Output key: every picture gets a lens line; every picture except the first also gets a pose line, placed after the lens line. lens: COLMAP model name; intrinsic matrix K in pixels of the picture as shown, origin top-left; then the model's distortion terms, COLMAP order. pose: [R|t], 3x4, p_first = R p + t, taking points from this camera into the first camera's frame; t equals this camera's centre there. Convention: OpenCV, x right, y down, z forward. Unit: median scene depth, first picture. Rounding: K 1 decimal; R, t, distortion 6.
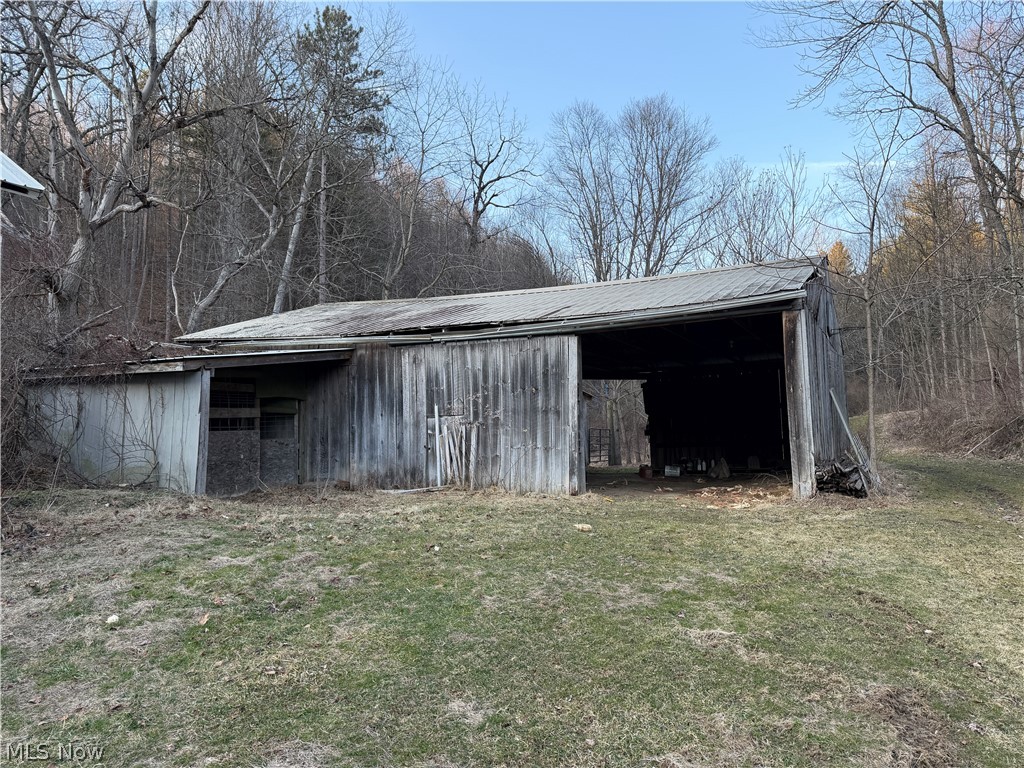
lens RADIAL K [[716.1, 0, 512.0], [0, 716.1, 384.0], [0, 0, 1]] dist [0.010851, -0.001870]
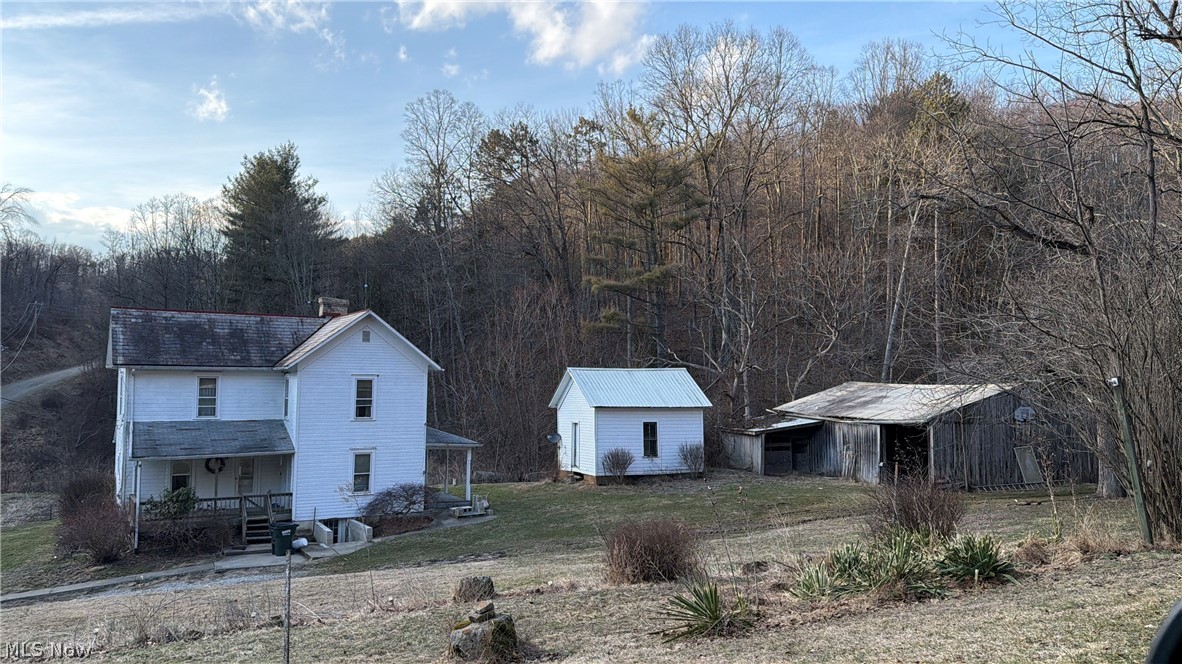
lens RADIAL K [[958.7, 0, 591.0], [0, 958.7, 332.0], [0, 0, 1]] dist [0.000893, -0.000712]
pose [[0.686521, -0.027690, -0.726583, 1.825050], [0.040582, 0.999176, 0.000265, -0.428786], [0.725977, -0.029668, 0.687079, -2.080499]]
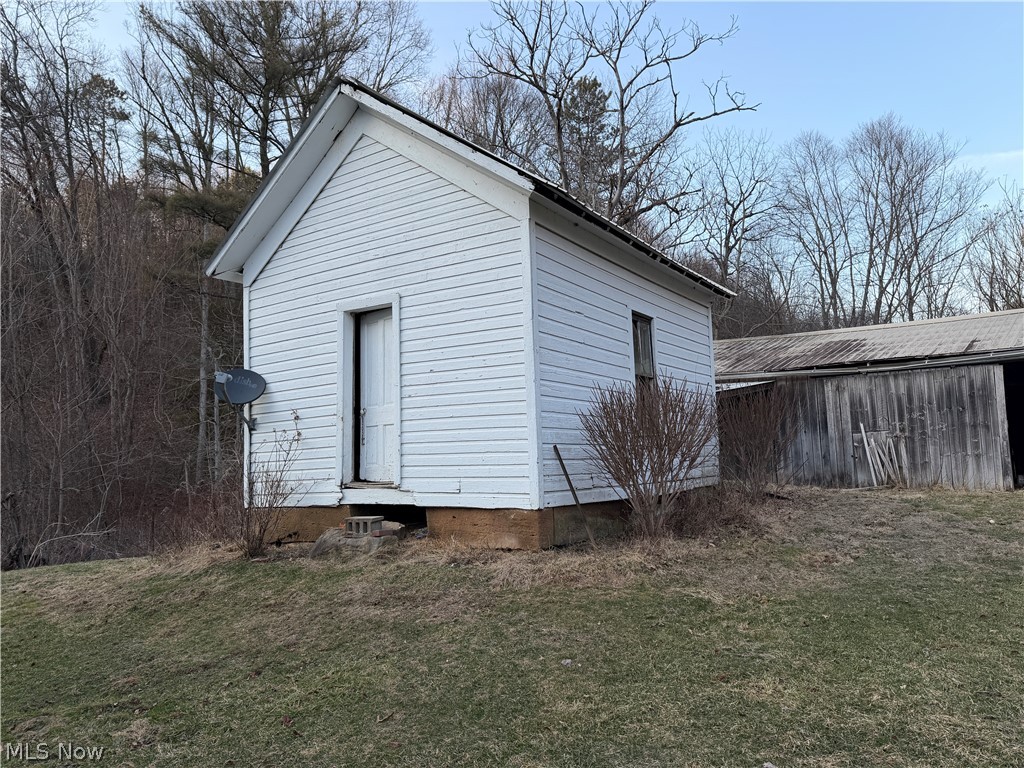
lens RADIAL K [[716.1, 0, 512.0], [0, 716.1, 384.0], [0, 0, 1]] dist [0.010851, -0.001870]
pose [[0.976214, -0.035735, -0.213843, -0.439585], [0.028891, 0.998968, -0.035046, -0.013107], [0.214874, 0.028034, 0.976239, -0.379911]]
